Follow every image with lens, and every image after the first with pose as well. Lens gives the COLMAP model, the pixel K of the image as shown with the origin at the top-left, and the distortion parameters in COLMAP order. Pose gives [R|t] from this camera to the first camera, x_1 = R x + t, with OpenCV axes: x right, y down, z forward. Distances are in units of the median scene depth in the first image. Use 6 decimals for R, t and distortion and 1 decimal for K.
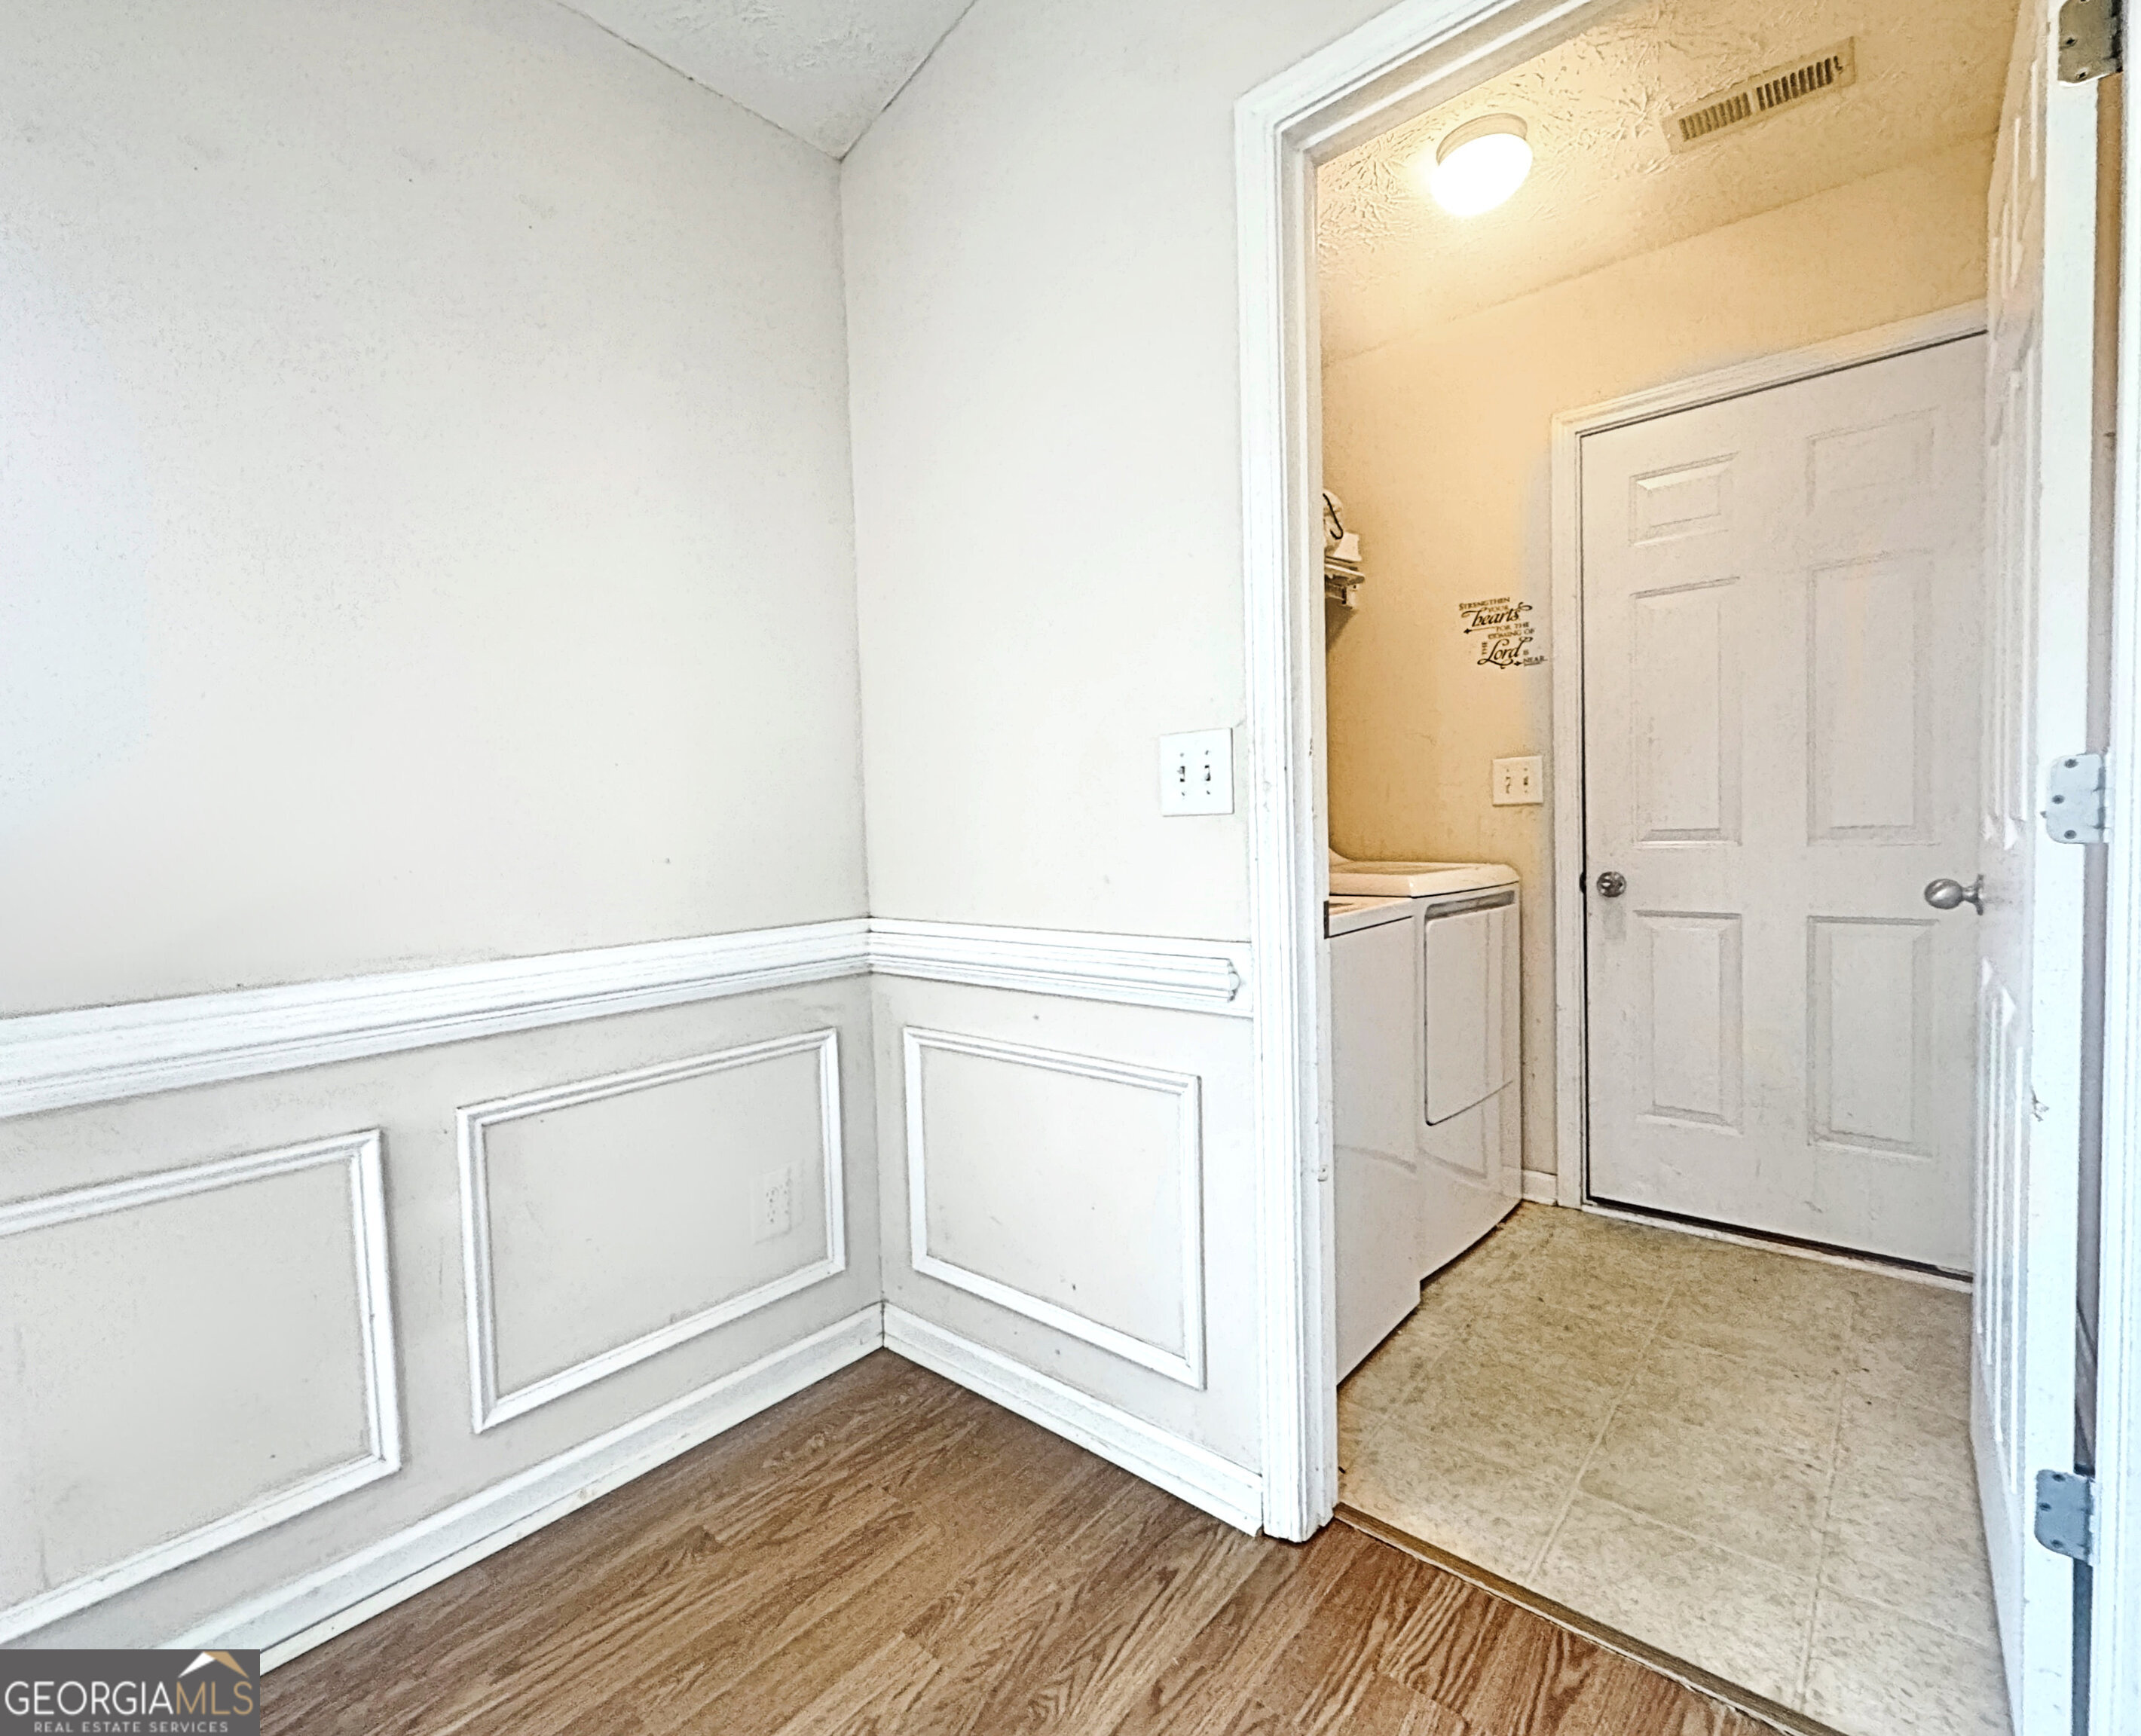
lens RADIAL K [[944.8, 0, 1052.5], [0, 944.8, 864.2], [0, 0, 1]] dist [0.002126, -0.000493]
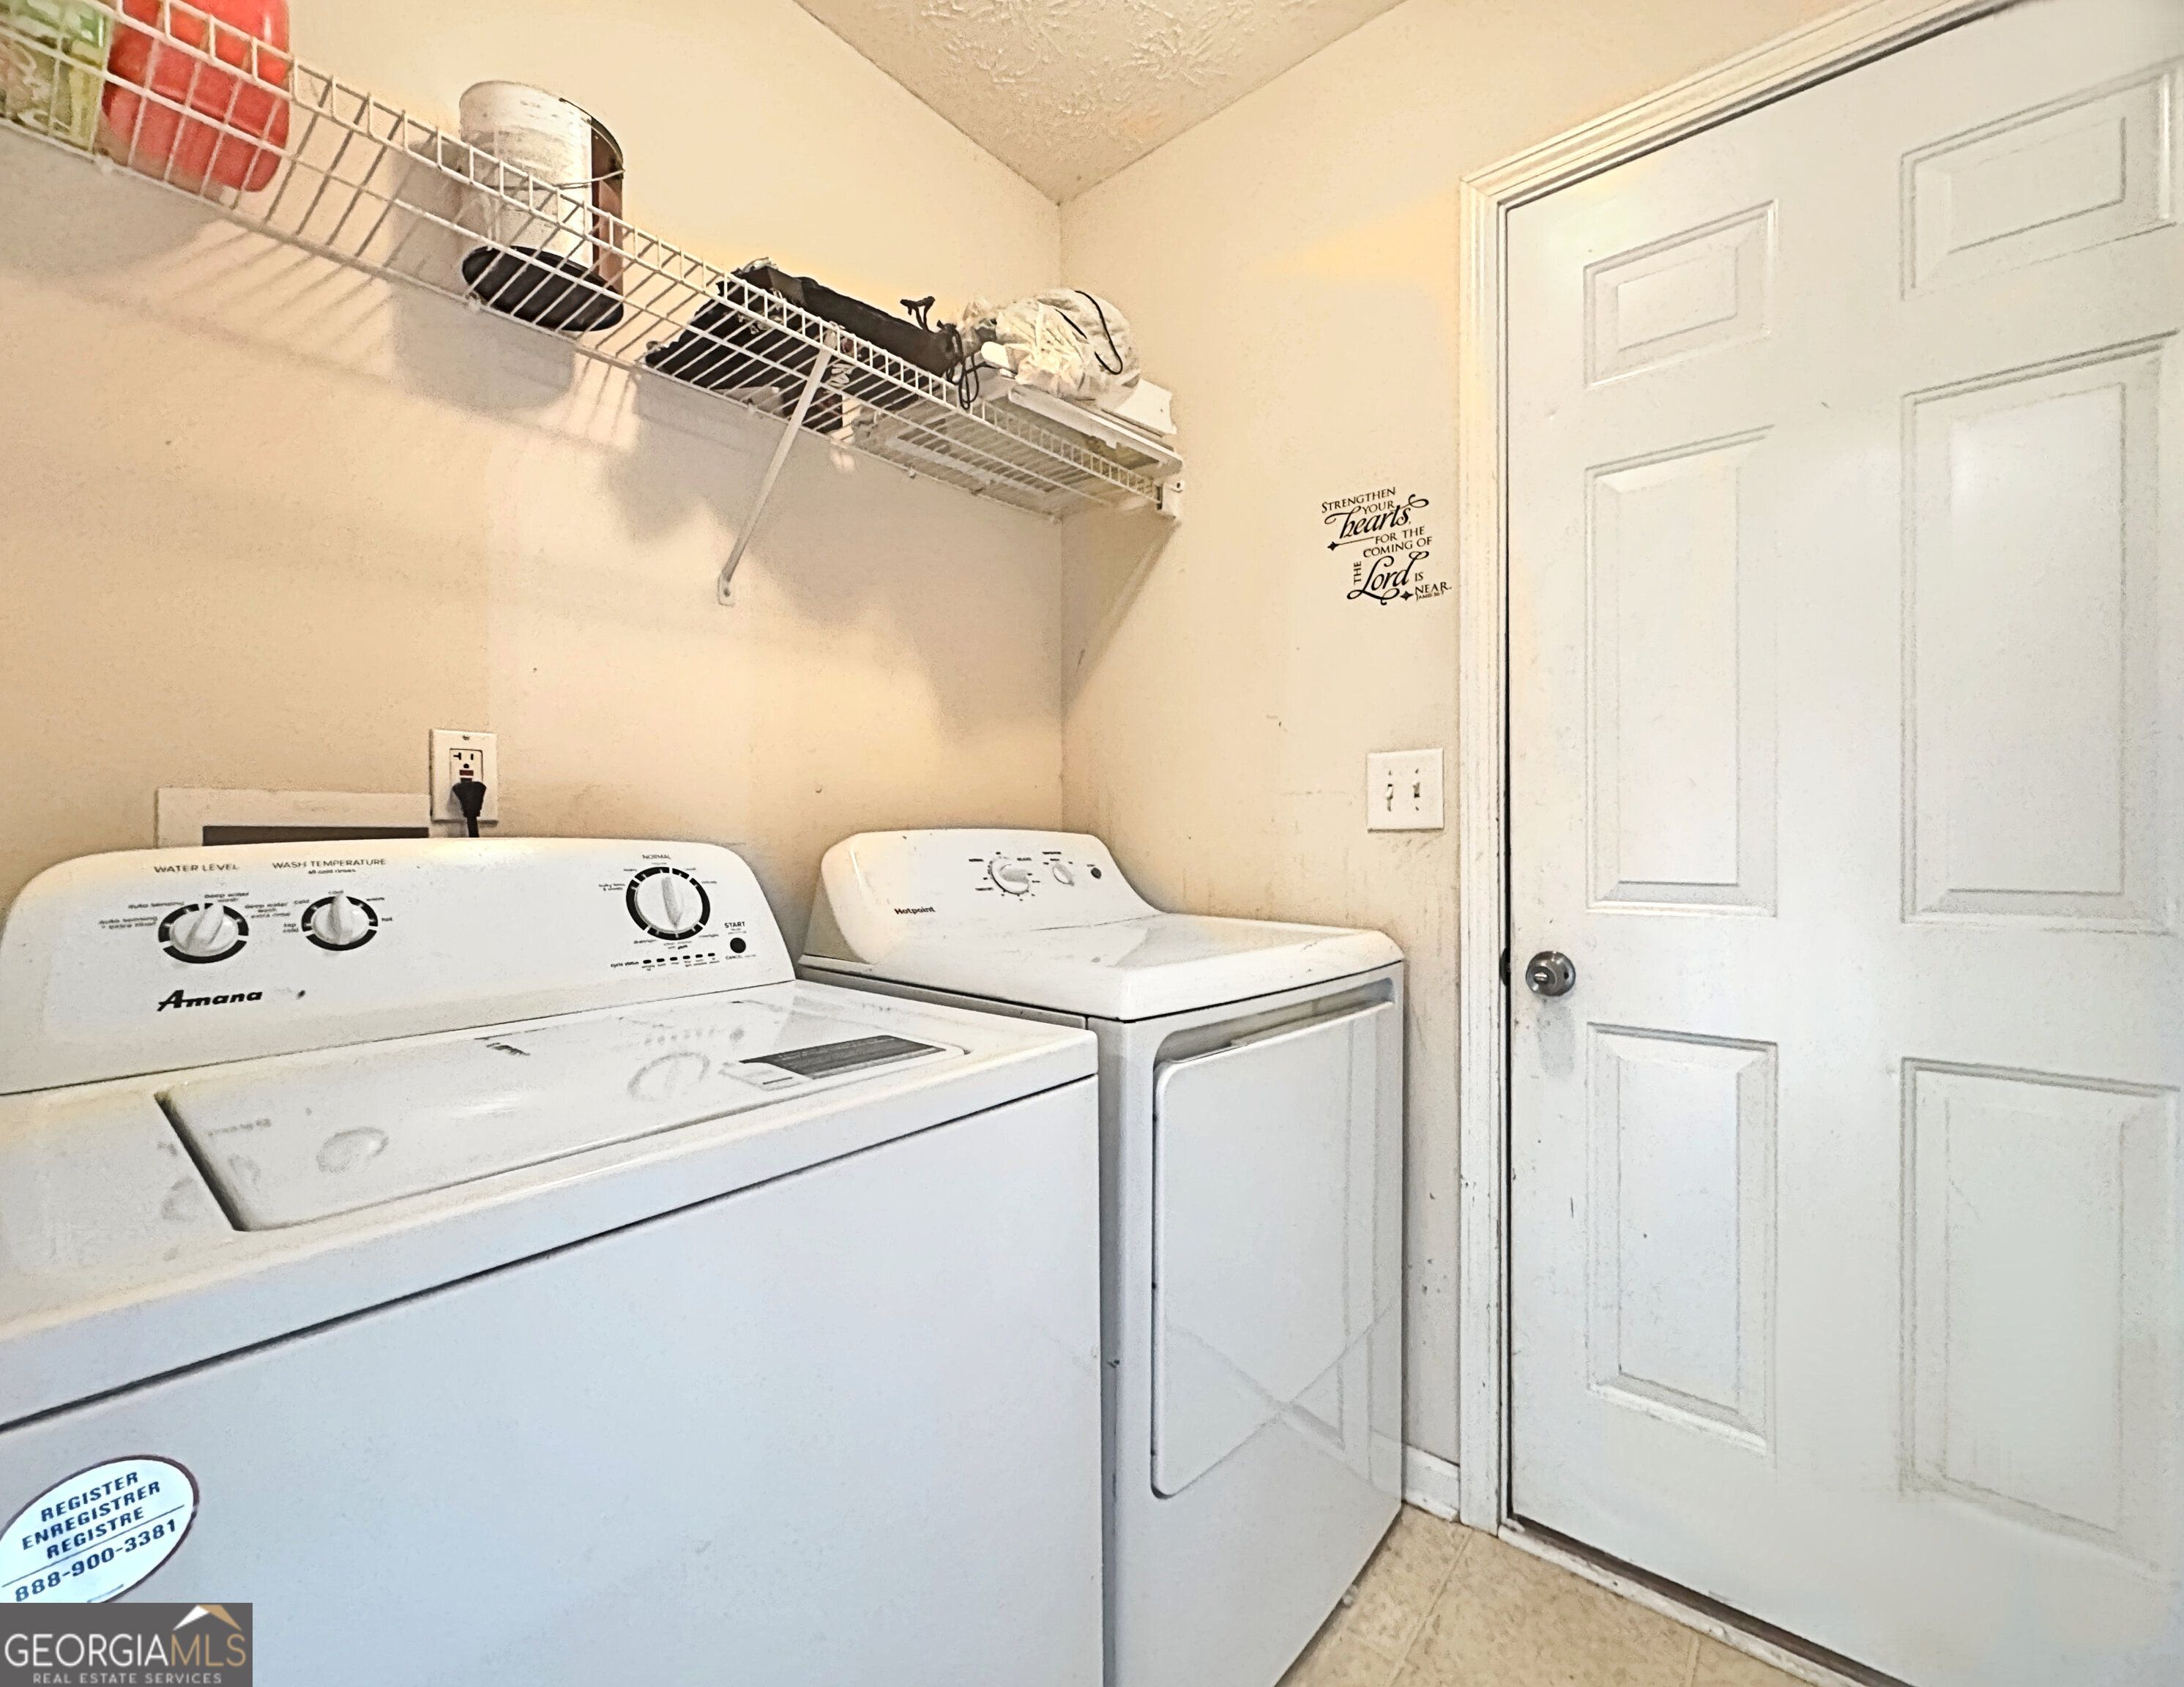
lens RADIAL K [[932.1, 0, 1115.1], [0, 932.1, 842.4], [0, 0, 1]] dist [-0.002861, 0.000729]
pose [[0.997239, 0.030207, 0.067844, 0.274950], [-0.027462, 0.998780, -0.041031, -0.026984], [-0.069001, 0.039055, 0.996852, 0.433890]]
